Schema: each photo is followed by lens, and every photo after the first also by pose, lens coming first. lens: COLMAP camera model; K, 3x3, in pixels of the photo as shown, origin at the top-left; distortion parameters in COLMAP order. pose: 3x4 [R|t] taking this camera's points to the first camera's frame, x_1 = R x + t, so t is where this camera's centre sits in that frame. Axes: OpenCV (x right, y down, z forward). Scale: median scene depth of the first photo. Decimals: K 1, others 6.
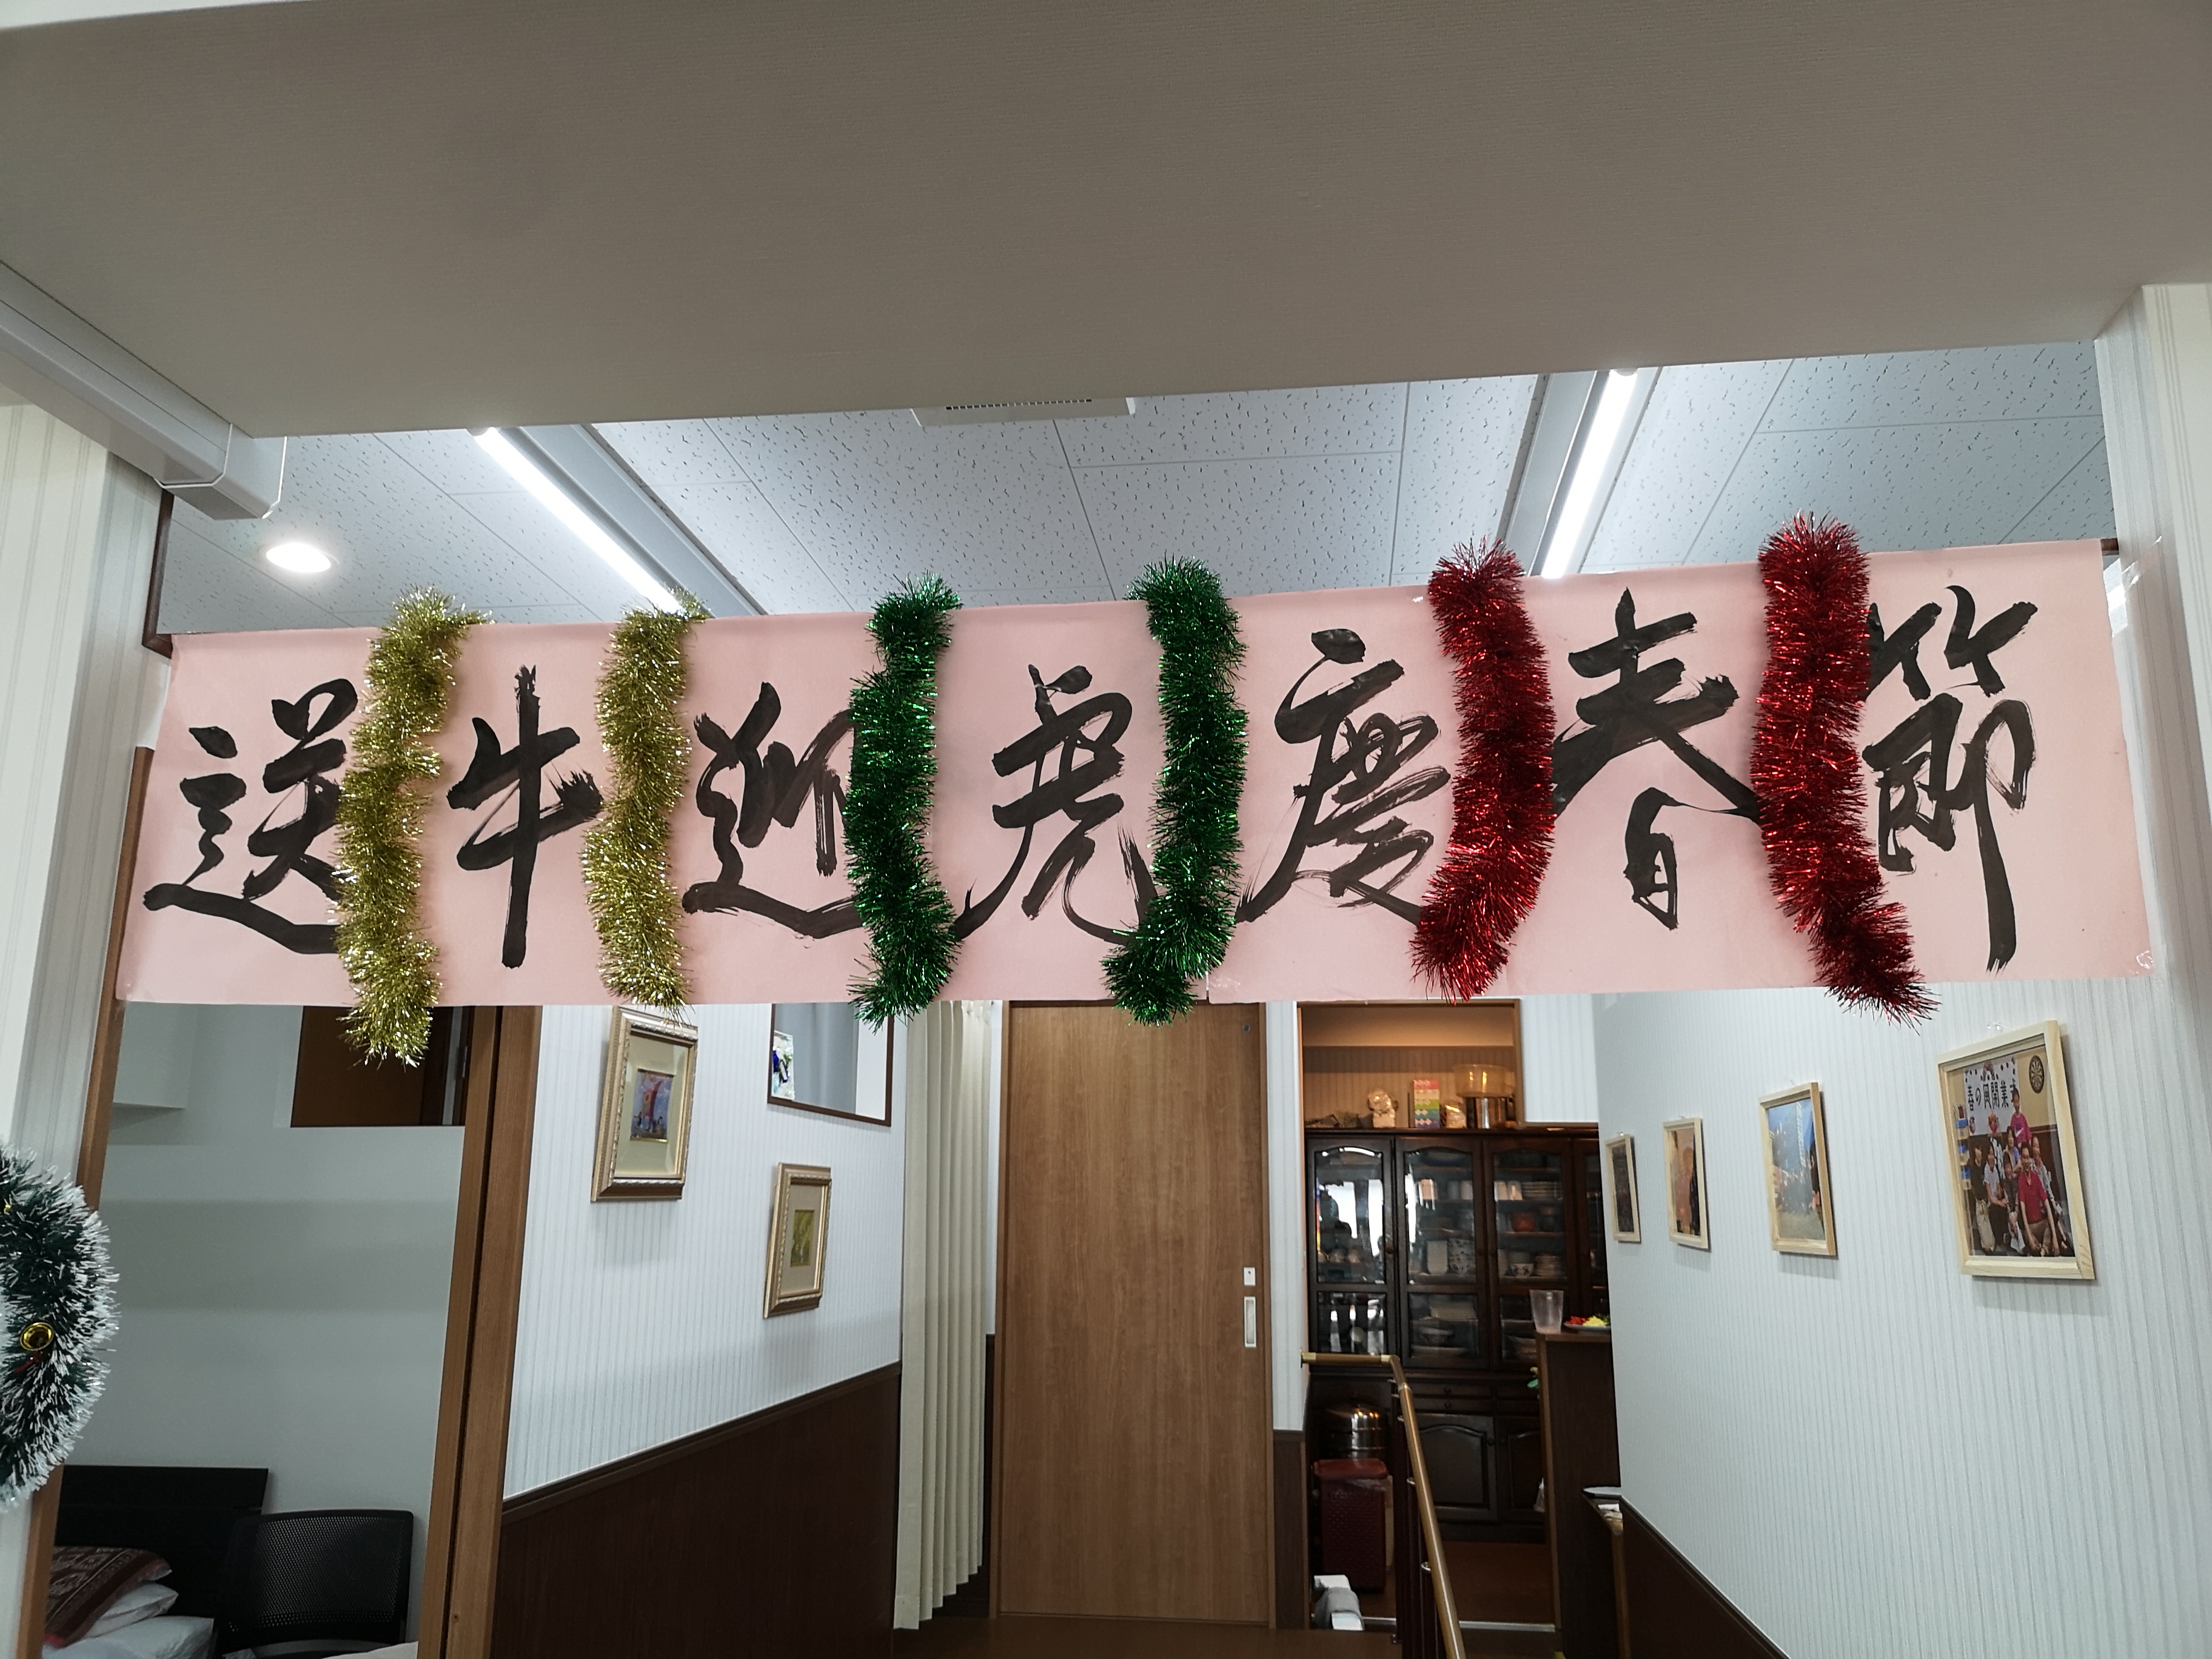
lens RADIAL K [[1750.0, 0, 1106.0], [0, 1750.0, 829.5], [0, 0, 1]] dist [0.058318, -0.048660]
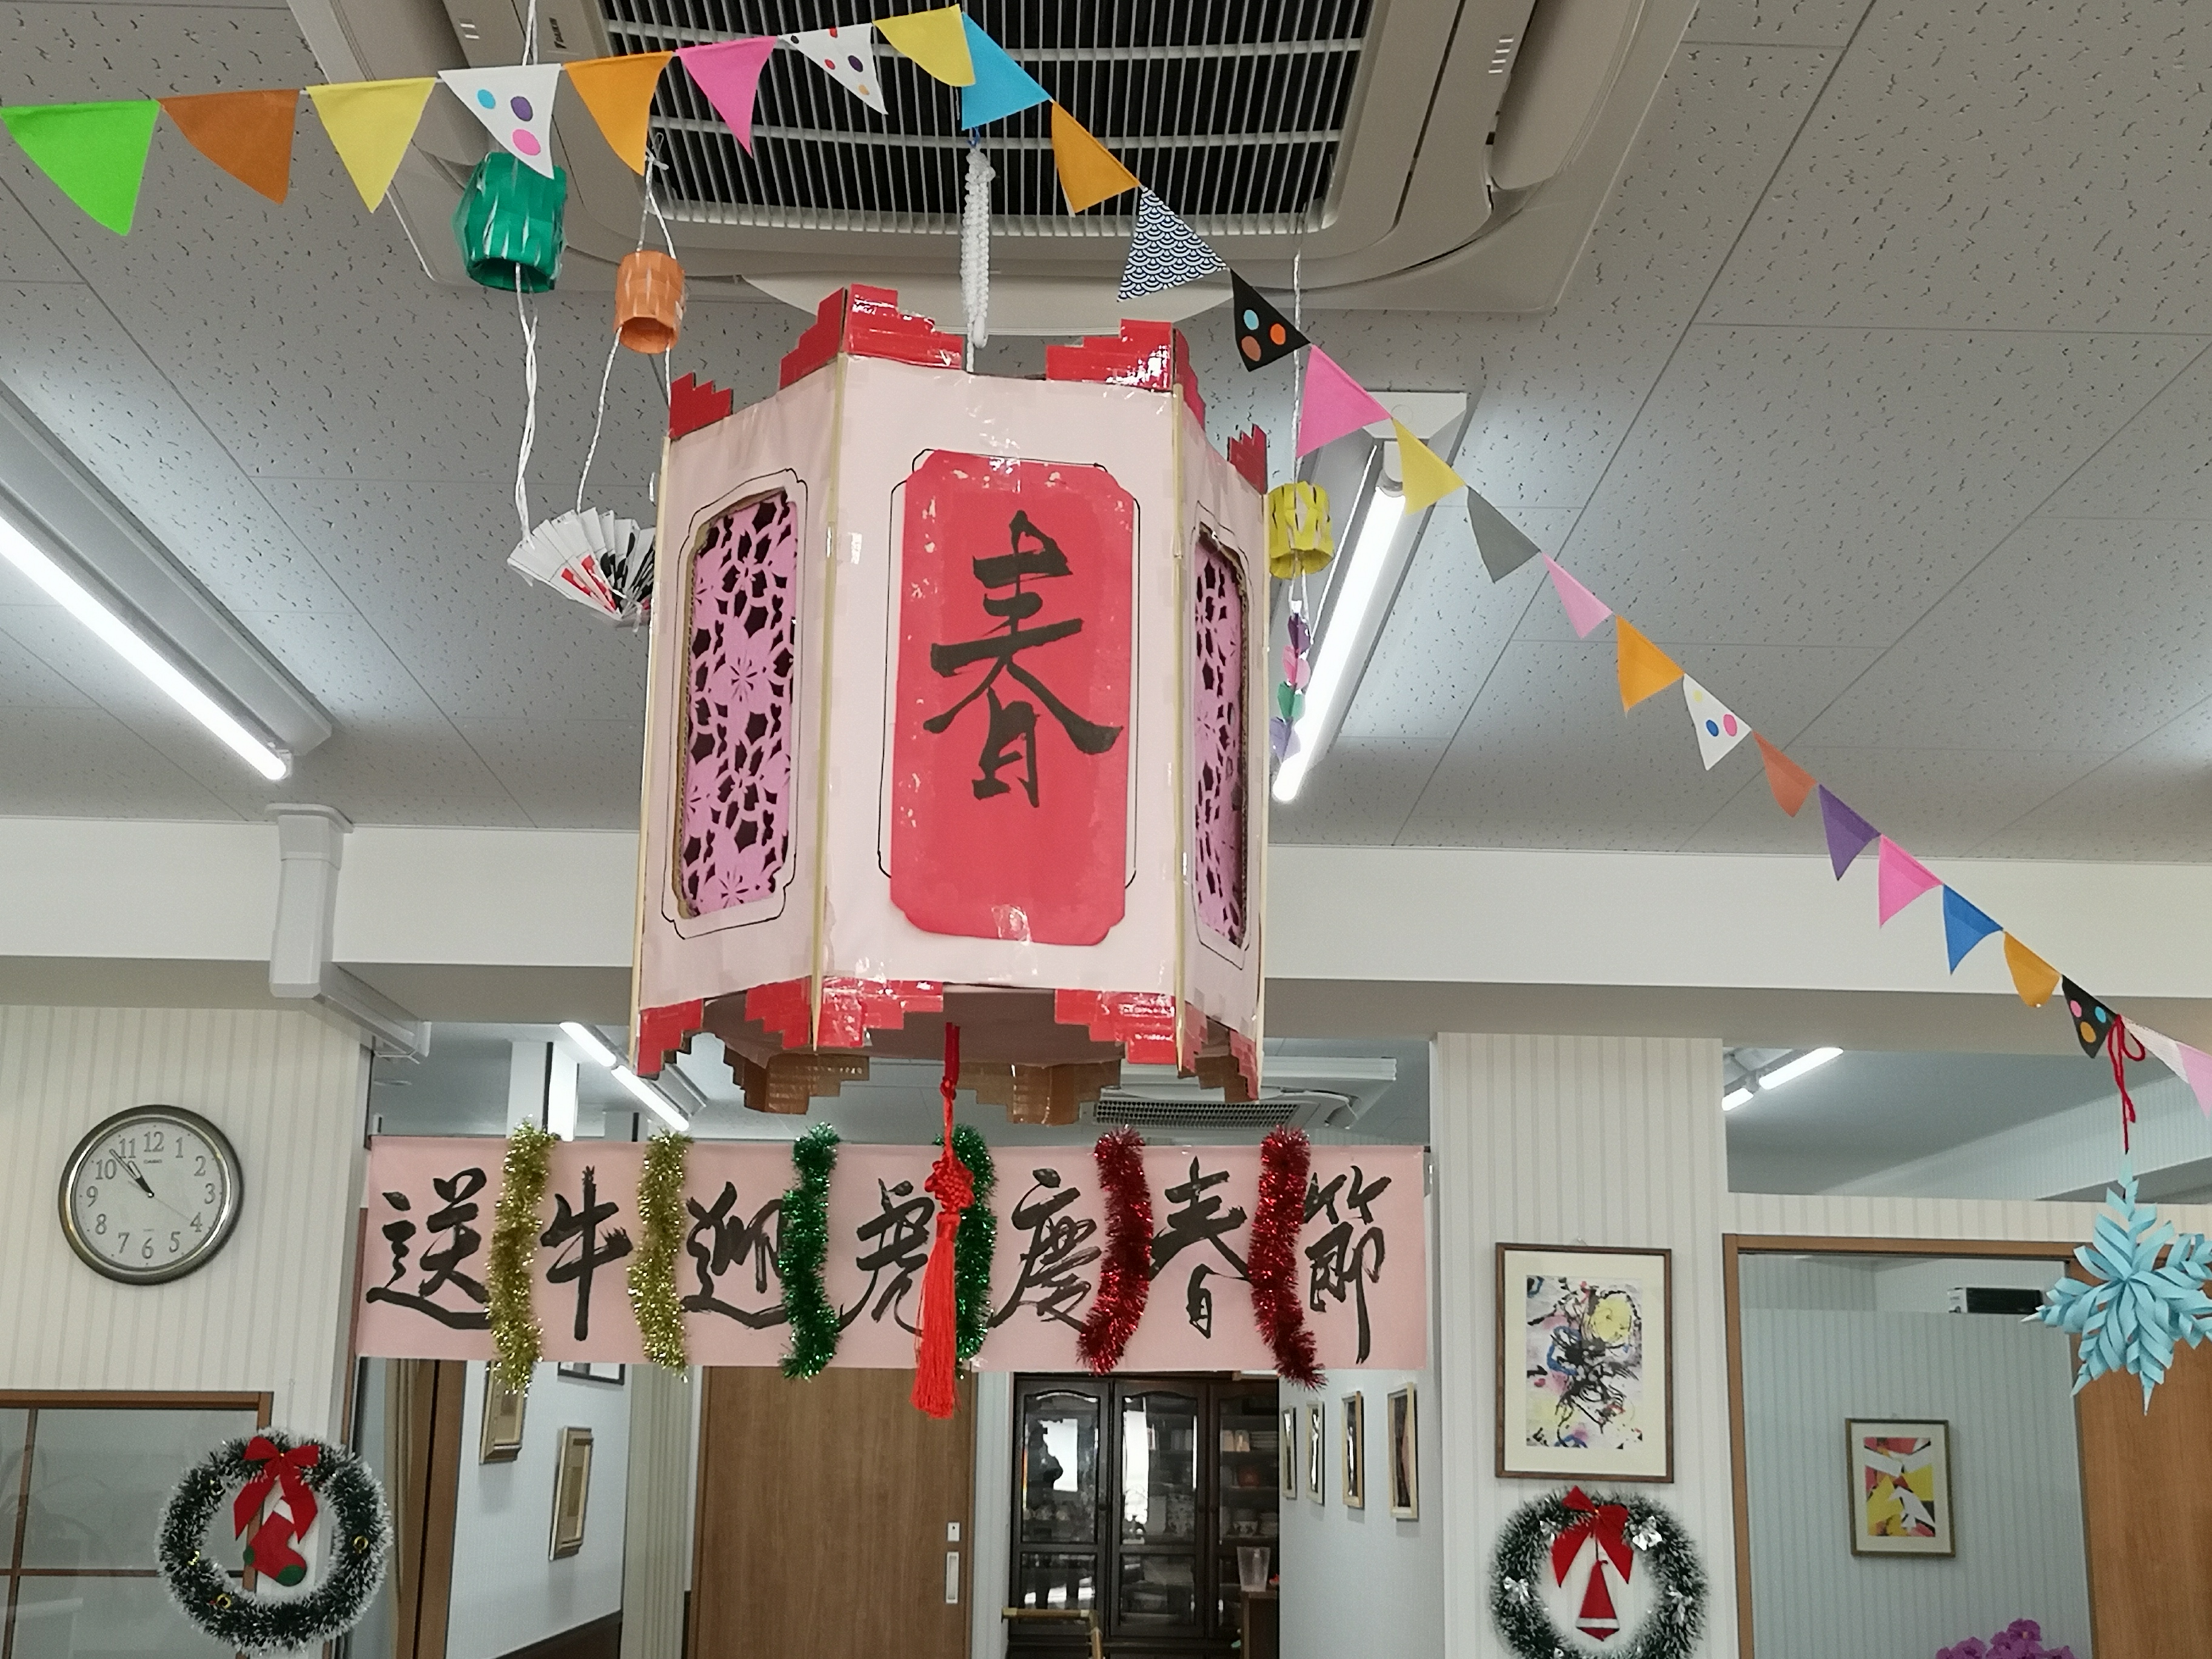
lens RADIAL K [[2660.4, 0, 1106.0], [0, 2660.4, 829.5], [0, 0, 1]] dist [0.060495, -0.056683]
pose [[0.989281, 0.042258, 0.139774, -0.209383], [-0.040339, 0.999049, -0.016536, -0.414249], [-0.140340, 0.010720, 0.990045, -1.754802]]
